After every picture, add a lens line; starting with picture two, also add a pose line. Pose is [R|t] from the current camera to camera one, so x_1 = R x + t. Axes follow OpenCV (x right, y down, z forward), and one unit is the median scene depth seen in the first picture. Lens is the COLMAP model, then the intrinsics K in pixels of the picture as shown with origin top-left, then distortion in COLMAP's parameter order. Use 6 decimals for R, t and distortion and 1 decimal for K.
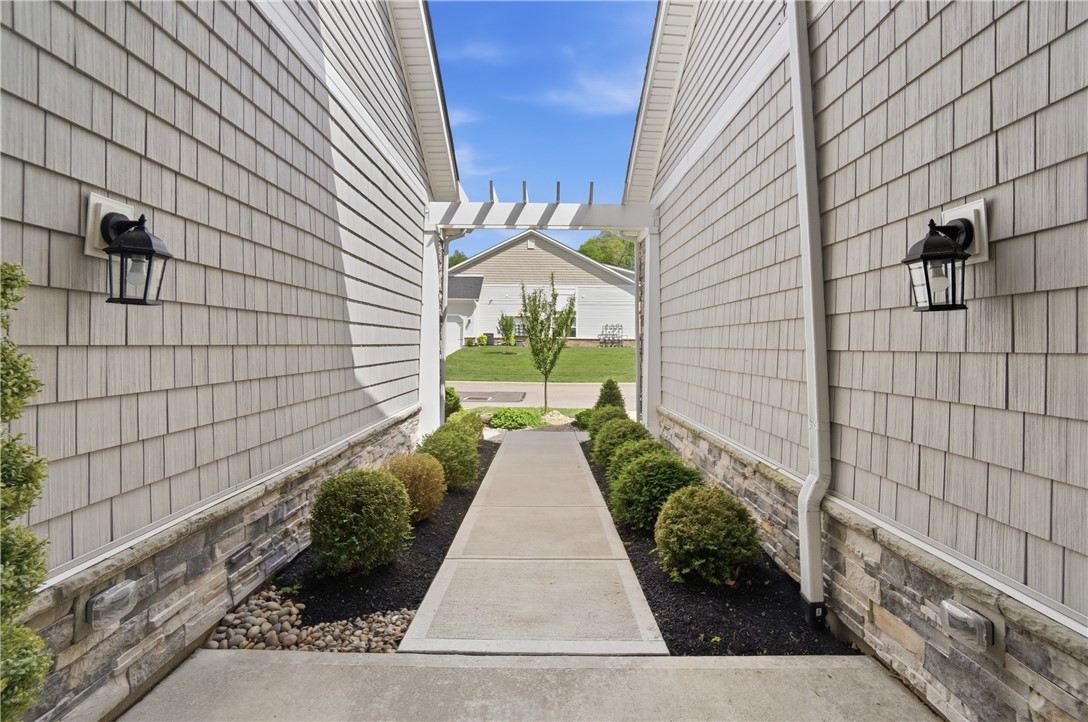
lens RADIAL K [[482.6, 0, 544.0], [0, 482.6, 361.0], [0, 0, 1]] dist [-0.062582, 0.022768]
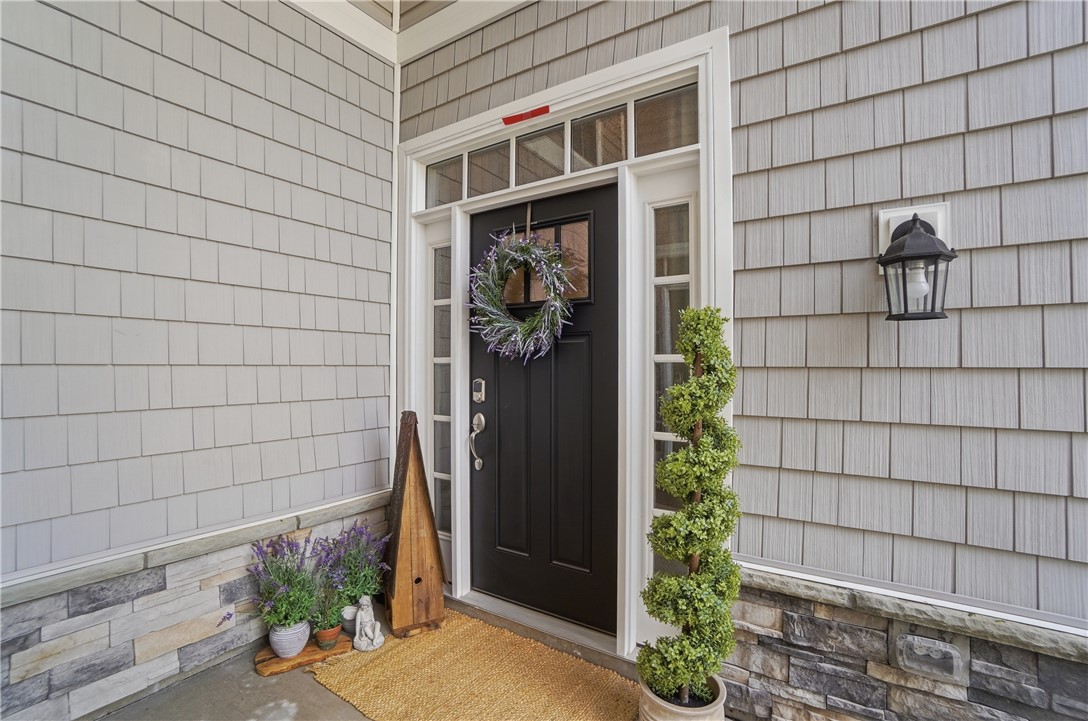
lens RADIAL K [[494.7, 0, 547.1], [0, 494.7, 352.2], [0, 0, 1]] dist [-0.066270, 0.024323]
pose [[-0.550625, -0.023305, -0.834427, 0.250162], [-0.017635, 0.999712, -0.016284, -0.032750], [0.834566, 0.005749, -0.550877, 0.933472]]
